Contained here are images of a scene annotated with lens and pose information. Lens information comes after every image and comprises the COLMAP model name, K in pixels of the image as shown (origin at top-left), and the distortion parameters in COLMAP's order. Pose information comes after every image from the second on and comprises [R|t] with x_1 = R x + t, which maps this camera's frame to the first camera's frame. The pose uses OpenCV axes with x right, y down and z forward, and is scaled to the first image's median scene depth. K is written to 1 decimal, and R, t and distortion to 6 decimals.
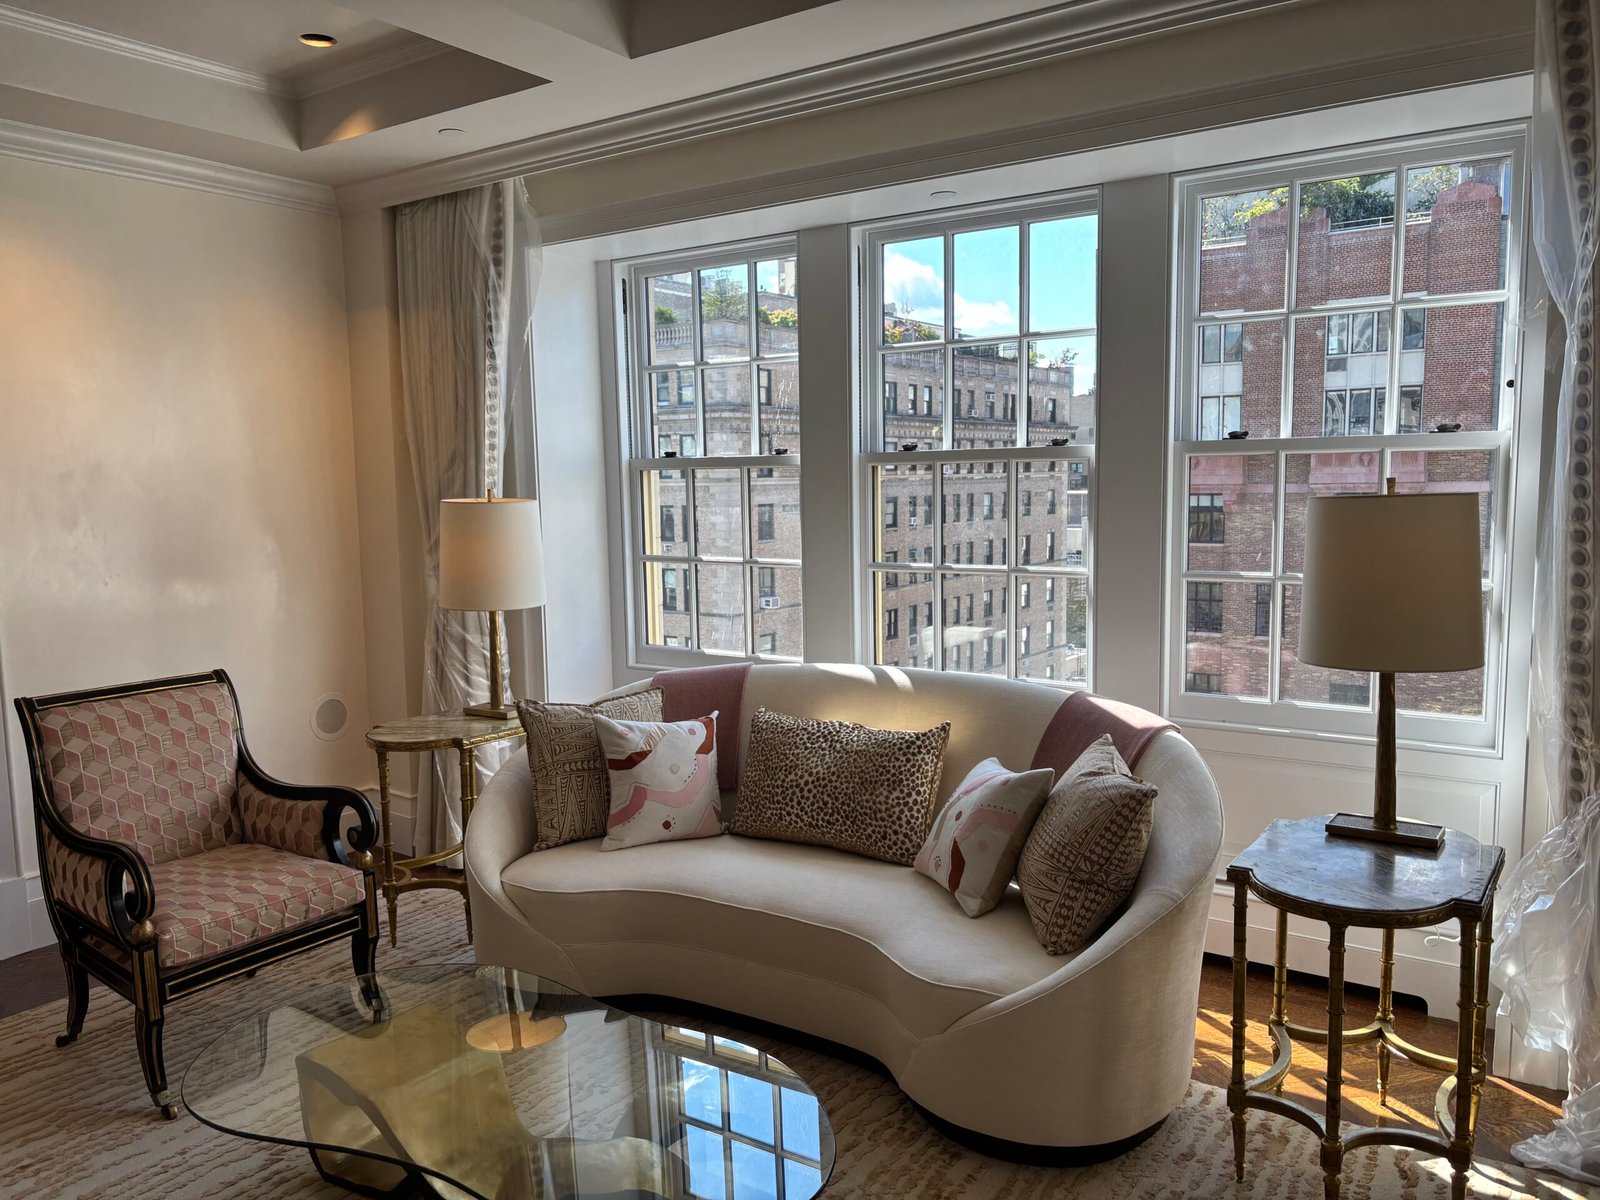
lens RADIAL K [[1224.4, 0, 796.8], [0, 1224.4, 611.7], [0, 0, 1]] dist [0.032278, -0.008806]
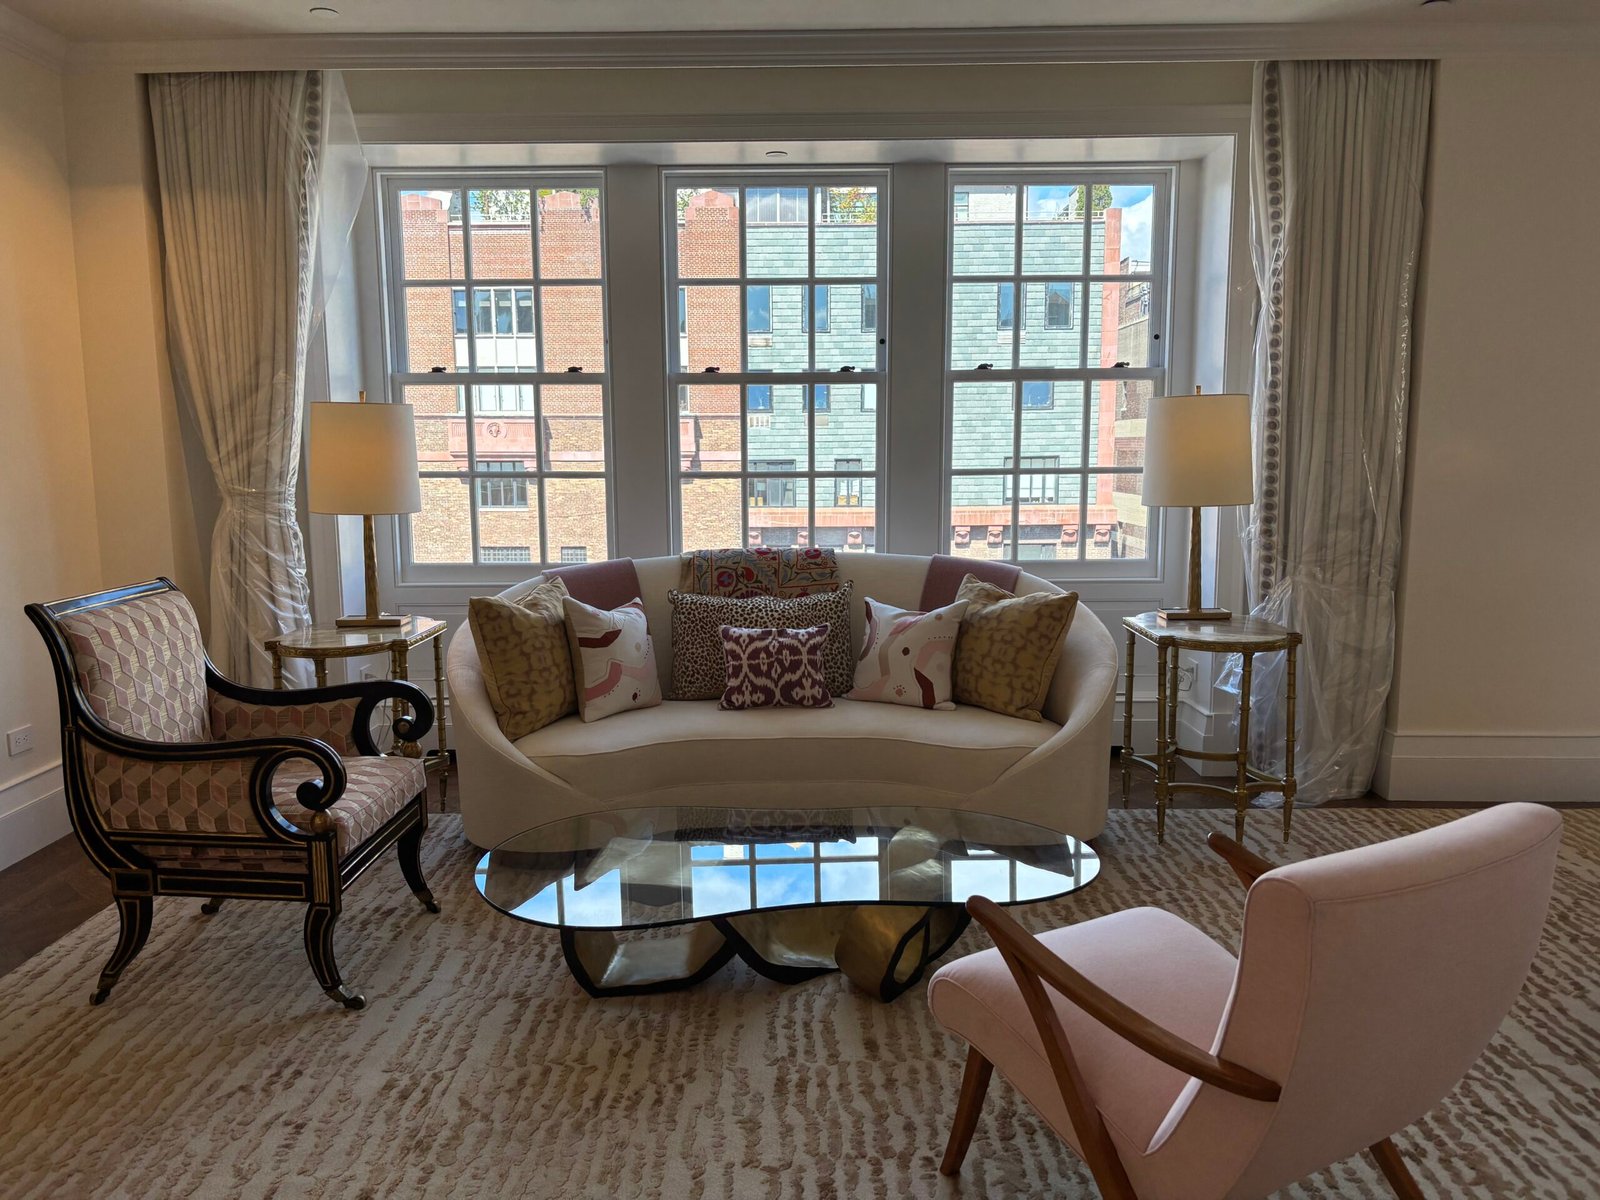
lens RADIAL K [[1224.4, 0, 799.2], [0, 1224.4, 595.6], [0, 0, 1]] dist [0.032278, -0.008806]
pose [[0.824481, -0.062633, 0.562412, -0.596070], [0.055416, 0.998015, 0.029904, 0.059237], [-0.563169, 0.006511, 0.826316, 0.000973]]
